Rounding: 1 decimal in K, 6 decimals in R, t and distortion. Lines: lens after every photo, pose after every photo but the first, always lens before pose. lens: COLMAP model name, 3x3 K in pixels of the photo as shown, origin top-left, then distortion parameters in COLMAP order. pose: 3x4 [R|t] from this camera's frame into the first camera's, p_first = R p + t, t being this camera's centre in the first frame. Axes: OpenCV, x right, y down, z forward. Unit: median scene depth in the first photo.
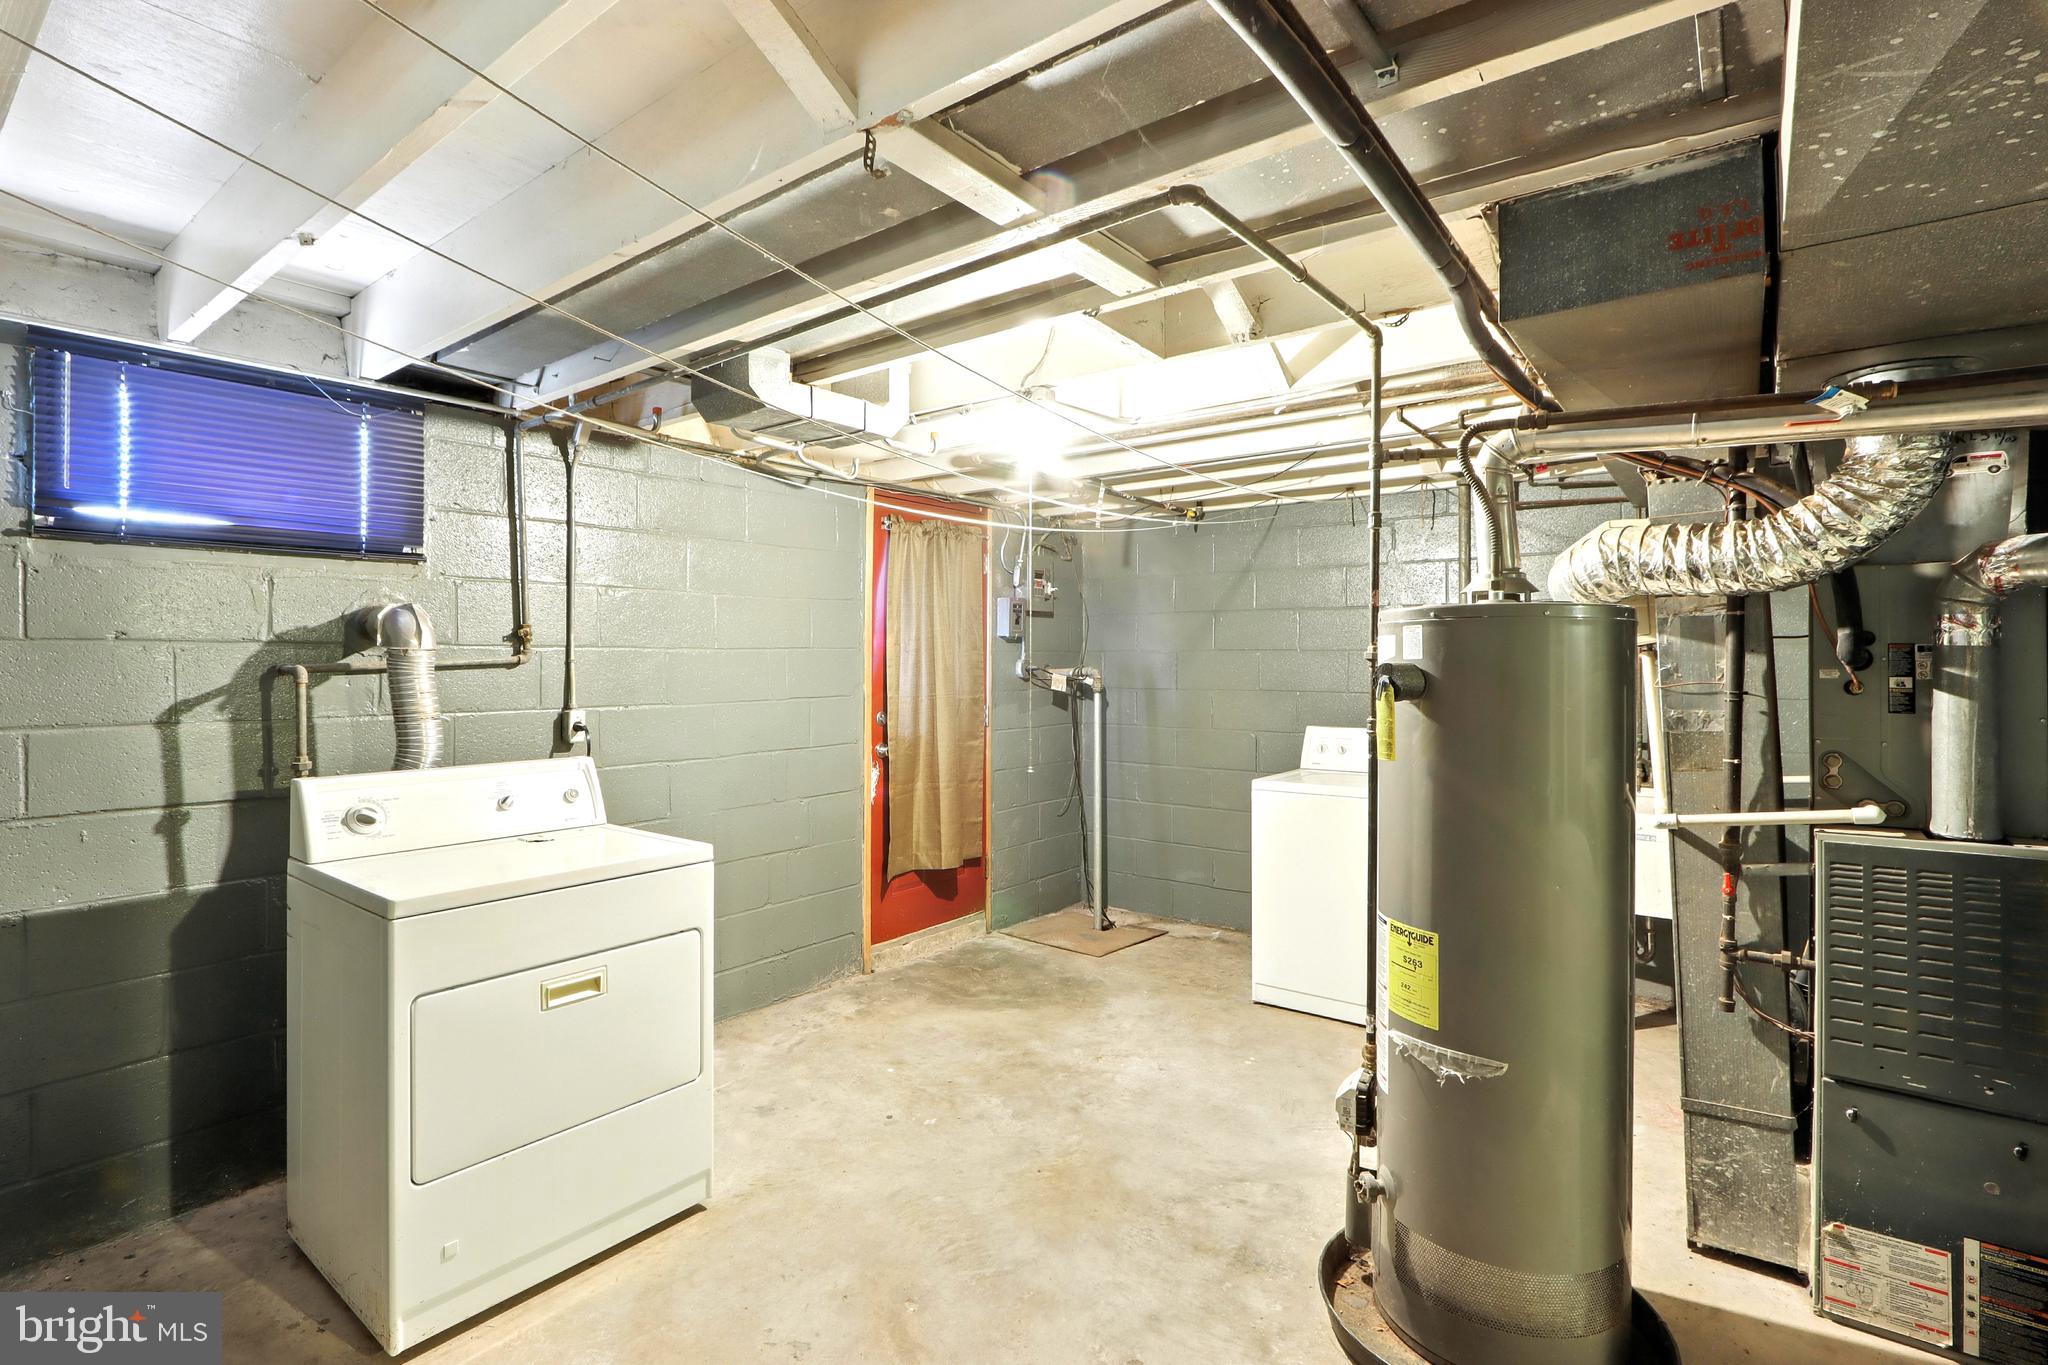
lens RADIAL K [[955.0, 0, 1004.3], [0, 955.0, 669.6], [0, 0, 1]] dist [-0.019942, 0.001788]
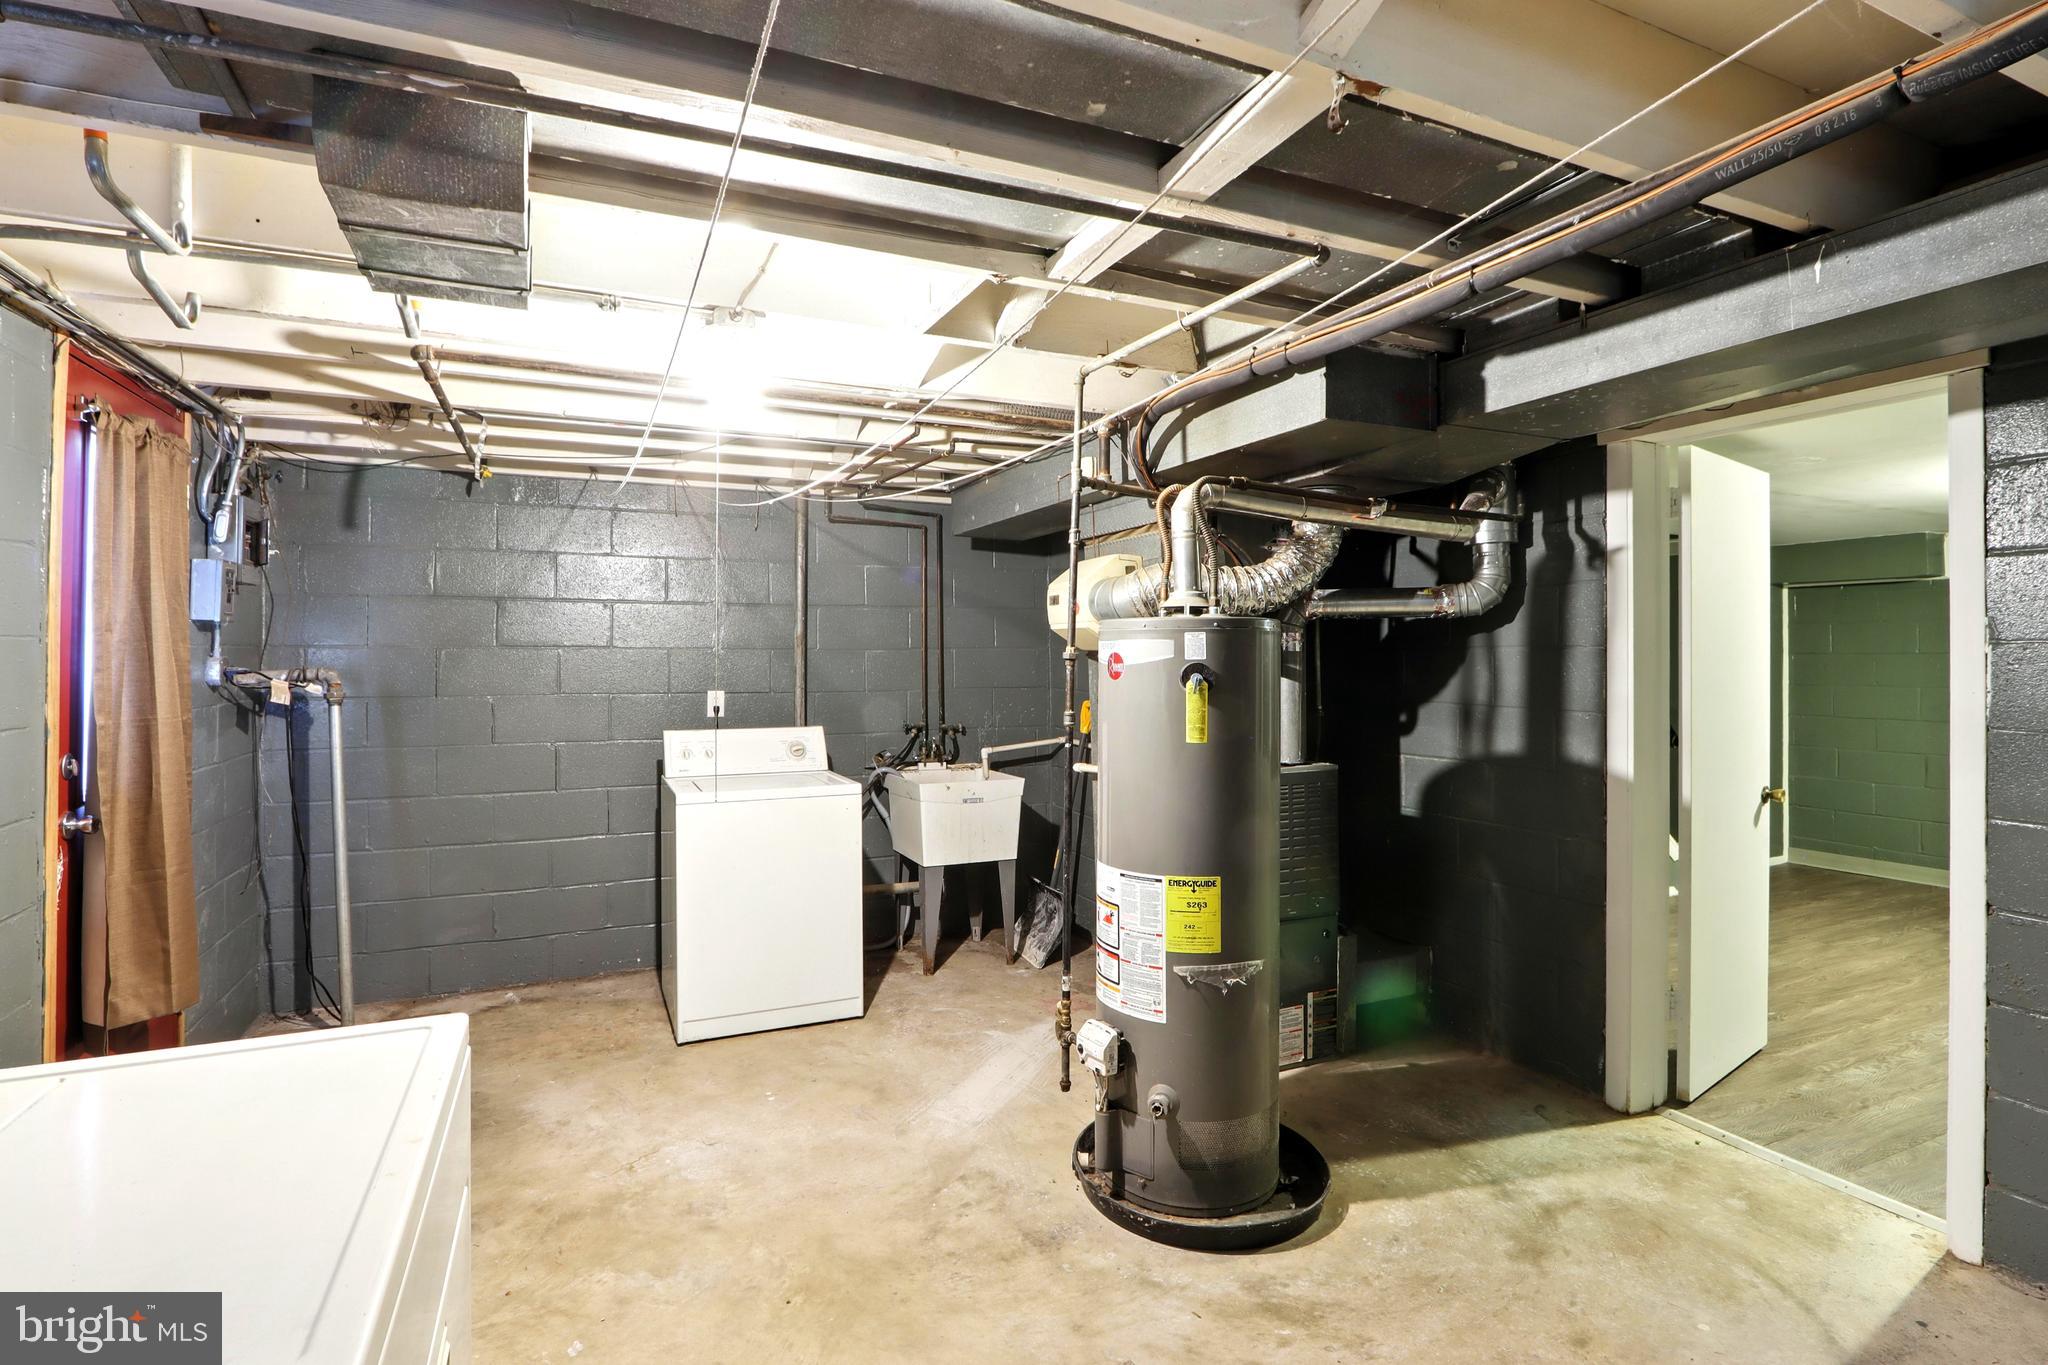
lens RADIAL K [[980.3, 0, 1008.5], [0, 980.3, 665.0], [0, 0, 1]] dist [-0.024255, 0.000784]
pose [[0.469476, -0.006801, 0.882919, -0.568224], [0.007535, 0.999965, 0.003696, -0.007572], [-0.882913, 0.004917, 0.469510, 0.435327]]
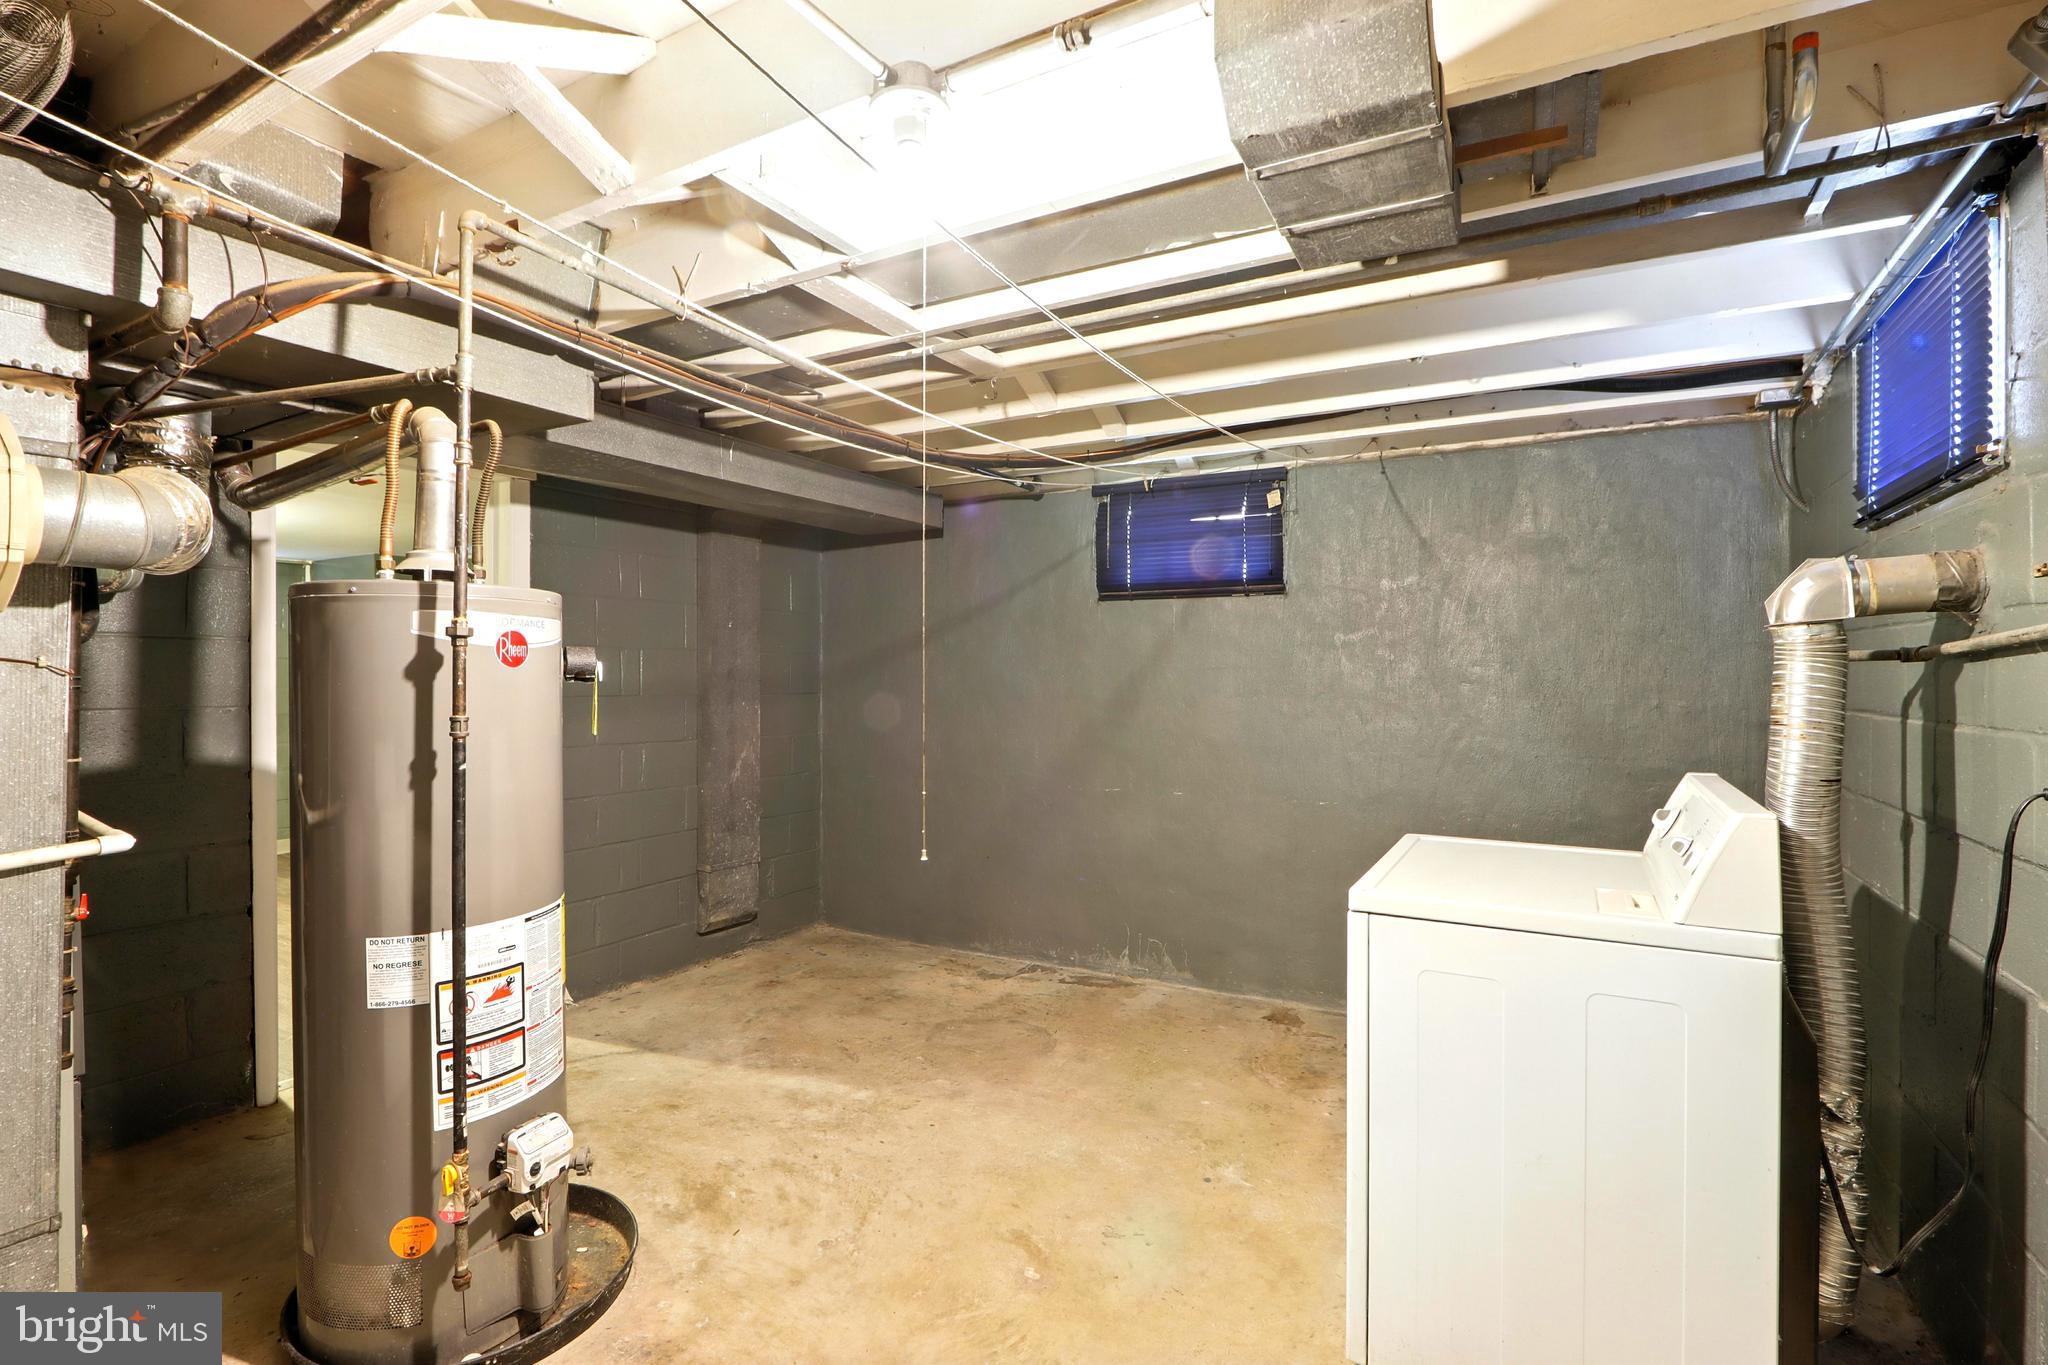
lens RADIAL K [[980.3, 0, 1008.5], [0, 980.3, 665.0], [0, 0, 1]] dist [-0.024255, 0.000784]
pose [[-0.987970, -0.003355, -0.154610, 0.070390], [-0.003570, 0.999993, 0.001115, 0.007056], [0.154605, 0.001654, -0.987975, 1.548224]]
